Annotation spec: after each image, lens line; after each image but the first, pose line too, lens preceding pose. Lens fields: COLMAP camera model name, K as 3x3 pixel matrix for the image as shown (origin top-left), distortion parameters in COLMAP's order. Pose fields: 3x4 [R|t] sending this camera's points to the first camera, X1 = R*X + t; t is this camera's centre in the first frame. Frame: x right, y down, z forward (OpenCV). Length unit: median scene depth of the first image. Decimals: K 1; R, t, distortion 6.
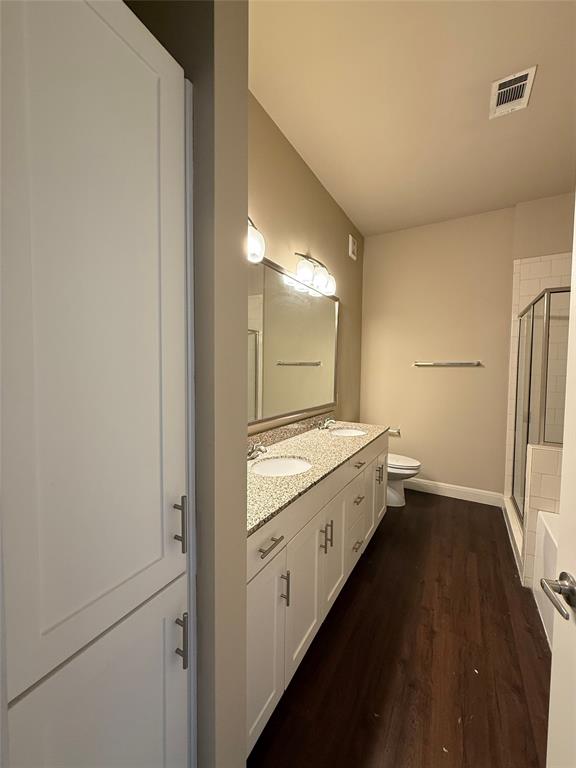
lens RADIAL K [[306.1, 0, 288.0], [0, 306.1, 384.0], [0, 0, 1]] dist [-0.000037, -0.000021]
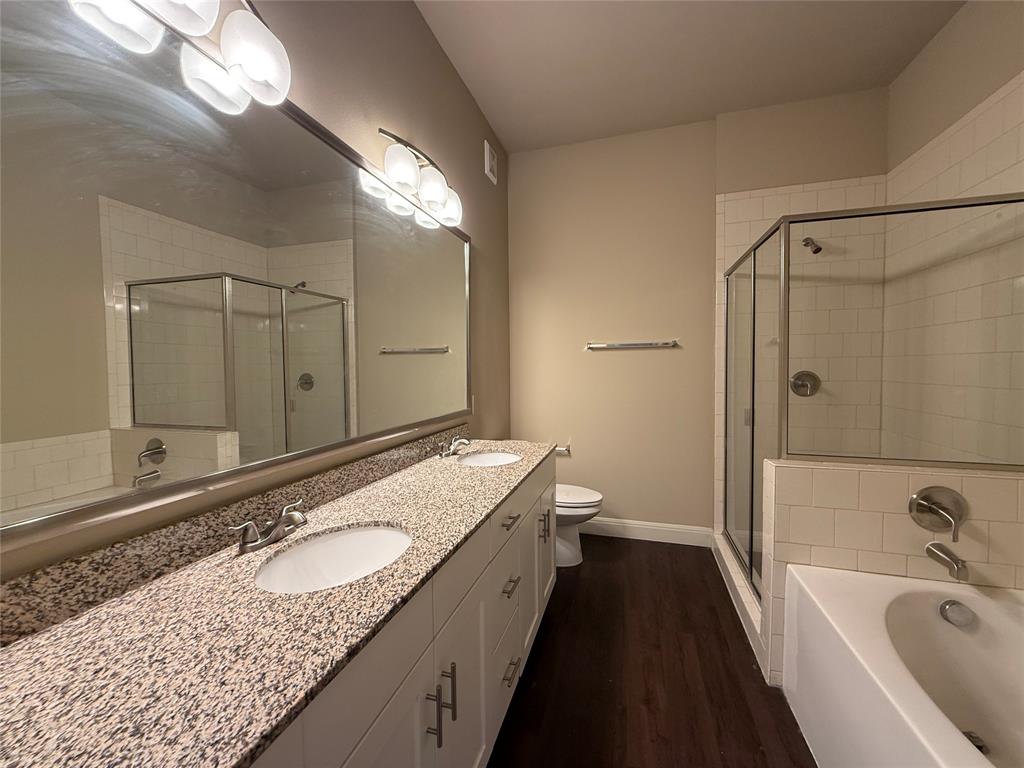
lens RADIAL K [[408.1, 0, 510.4], [0, 408.1, 383.7], [0, 0, 1]] dist [-0.000037, -0.000021]
pose [[0.974161, -0.031646, 0.223628, 0.062282], [0.033246, 0.999441, -0.003390, 0.018550], [-0.223396, 0.010737, 0.974669, 0.227417]]
